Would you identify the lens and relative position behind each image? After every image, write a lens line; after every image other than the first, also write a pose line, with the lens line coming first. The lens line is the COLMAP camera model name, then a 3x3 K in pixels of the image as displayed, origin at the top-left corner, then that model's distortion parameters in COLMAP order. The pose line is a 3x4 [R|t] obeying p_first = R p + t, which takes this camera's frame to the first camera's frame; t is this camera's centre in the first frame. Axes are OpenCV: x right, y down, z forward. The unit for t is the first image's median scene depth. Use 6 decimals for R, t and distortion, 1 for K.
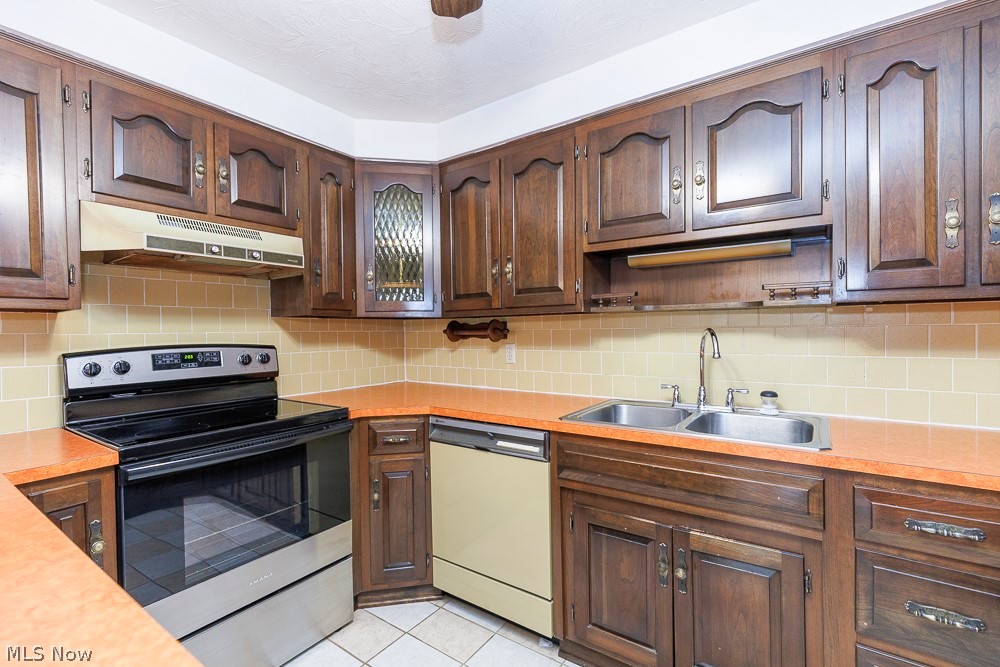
lens RADIAL K [[457.1, 0, 503.7], [0, 457.1, 332.1], [0, 0, 1]] dist [0.000327, -0.000653]
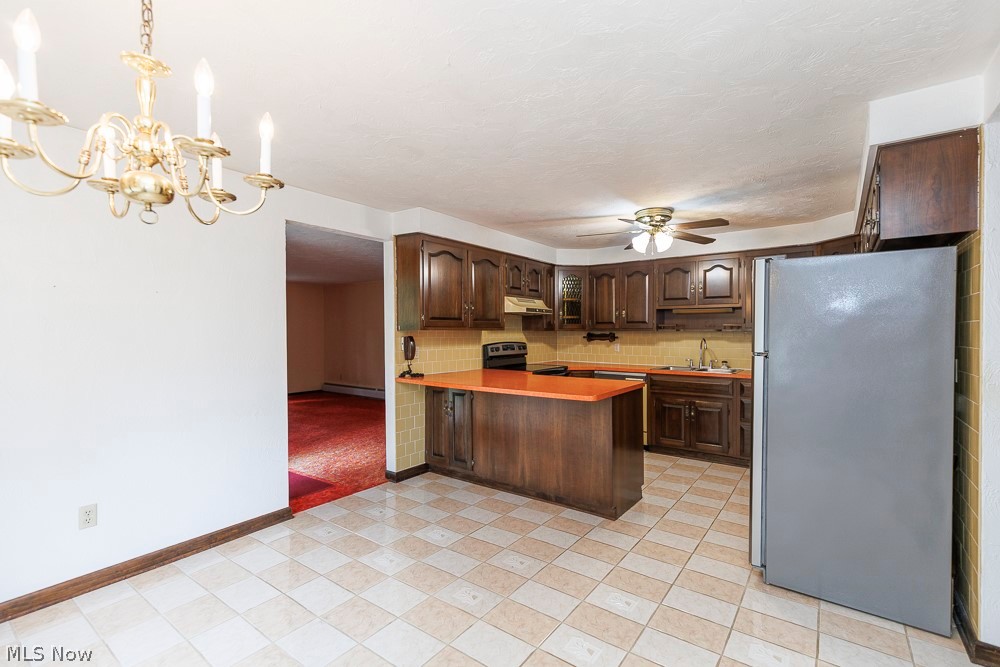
lens RADIAL K [[457.1, 0, 494.5], [0, 457.1, 331.2], [0, 0, 1]] dist [0.000327, -0.000653]
pose [[0.999281, 0.011110, -0.036260, -0.706463], [-0.011222, 0.999933, -0.002906, -0.027888], [0.036225, 0.003311, 0.999338, -1.786034]]
